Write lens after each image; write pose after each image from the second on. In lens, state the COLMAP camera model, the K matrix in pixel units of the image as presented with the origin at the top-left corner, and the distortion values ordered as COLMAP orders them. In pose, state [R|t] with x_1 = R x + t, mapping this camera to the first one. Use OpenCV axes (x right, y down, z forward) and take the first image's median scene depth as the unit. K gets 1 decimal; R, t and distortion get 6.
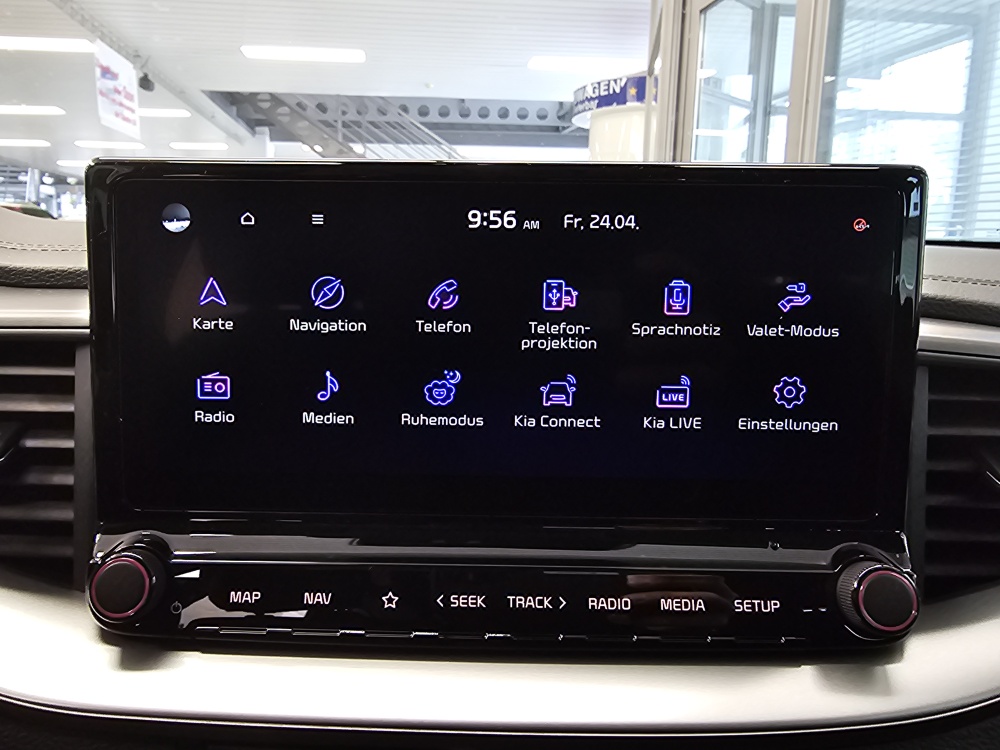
lens RADIAL K [[688.0, 0, 445.4], [0, 688.0, 364.1], [0, 0, 1]] dist [0.002257, -0.000604]
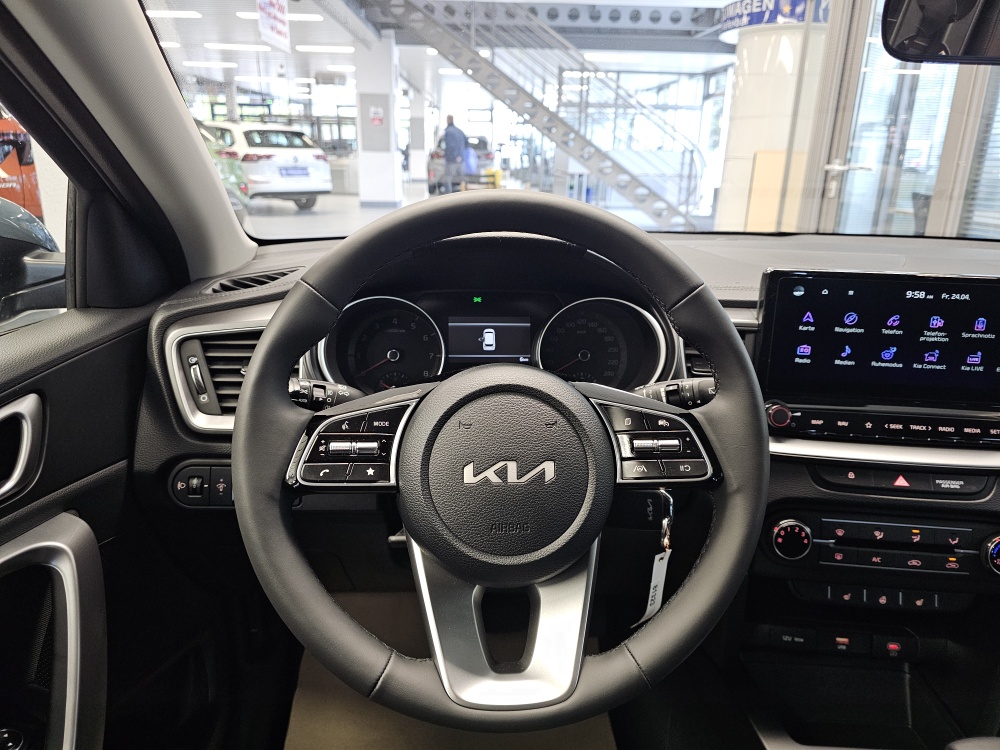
lens RADIAL K [[676.5, 0, 500.3], [0, 676.5, 364.0], [0, 0, 1]] dist [0.046417, -0.060182]
pose [[0.997058, 0.034214, -0.068589, -1.388644], [-0.024666, 0.990468, 0.135516, -0.259329], [0.072572, -0.133426, 0.988398, -1.869922]]
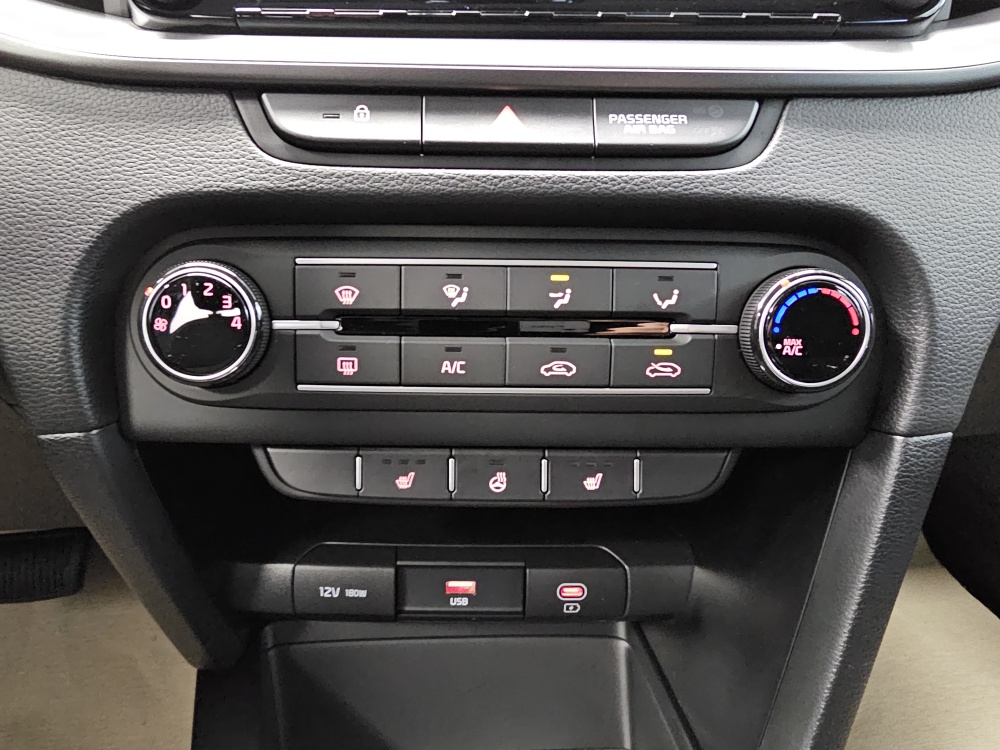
lens RADIAL K [[690.3, 0, 436.6], [0, 690.3, 380.3], [0, 0, 1]] dist [0.000097, 0.001833]
pose [[0.999687, -0.016073, 0.019190, -0.093737], [0.010933, 0.969993, 0.242888, 0.630979], [-0.022518, -0.242603, 0.969864, -0.103183]]
